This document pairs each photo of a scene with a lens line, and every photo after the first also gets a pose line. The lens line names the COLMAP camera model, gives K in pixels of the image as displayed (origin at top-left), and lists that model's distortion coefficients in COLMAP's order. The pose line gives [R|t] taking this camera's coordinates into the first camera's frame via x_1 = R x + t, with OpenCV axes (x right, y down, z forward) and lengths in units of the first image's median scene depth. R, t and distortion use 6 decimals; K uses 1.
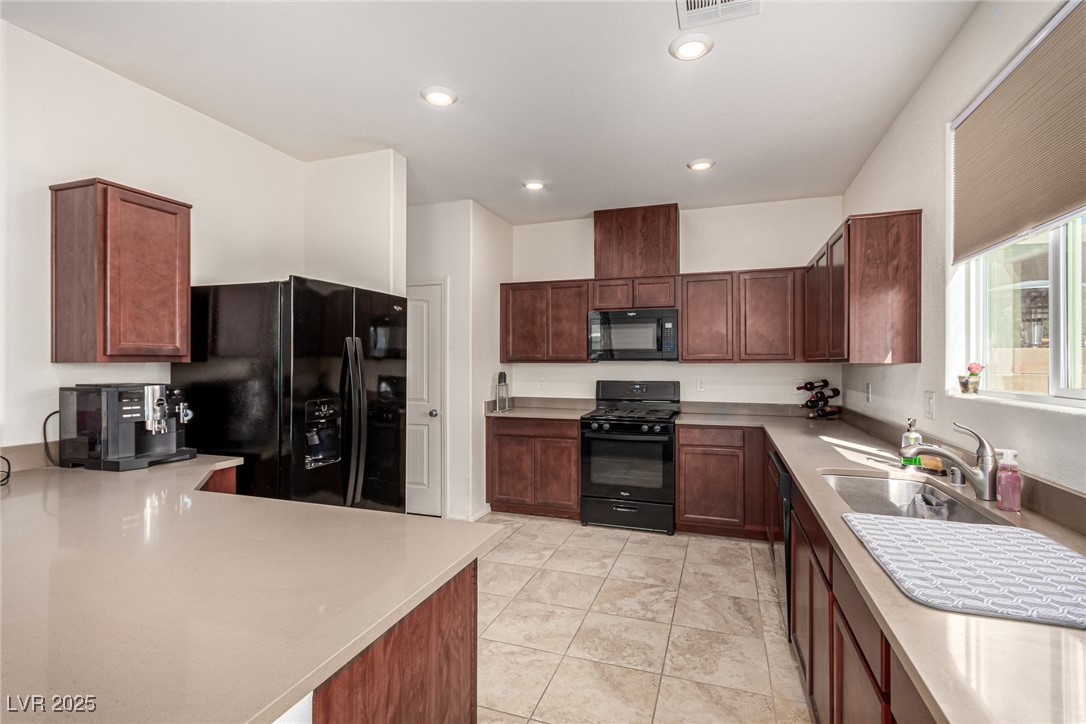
lens RADIAL K [[507.5, 0, 539.6], [0, 507.5, 360.3], [0, 0, 1]] dist [0.005678, 0.000835]
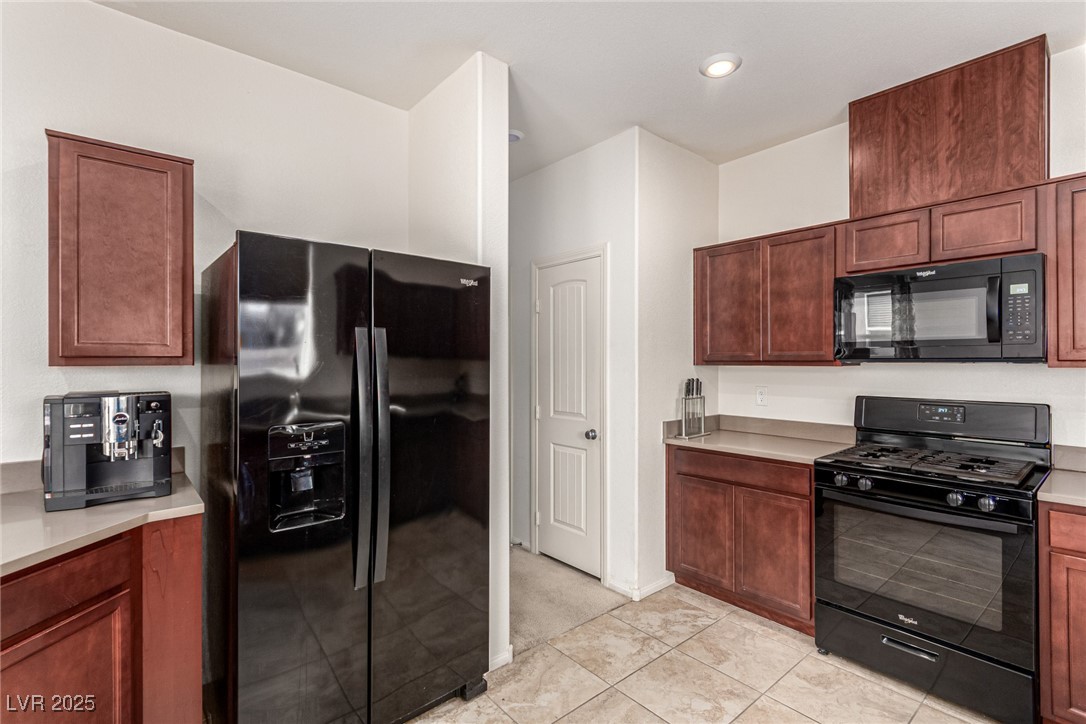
lens RADIAL K [[507.5, 0, 550.8], [0, 507.5, 360.5], [0, 0, 1]] dist [0.005678, 0.000835]
pose [[0.876909, -0.001314, -0.480655, 0.092636], [0.001677, 0.999999, 0.000326, -0.001525], [0.480654, -0.001092, 0.876910, 0.345638]]
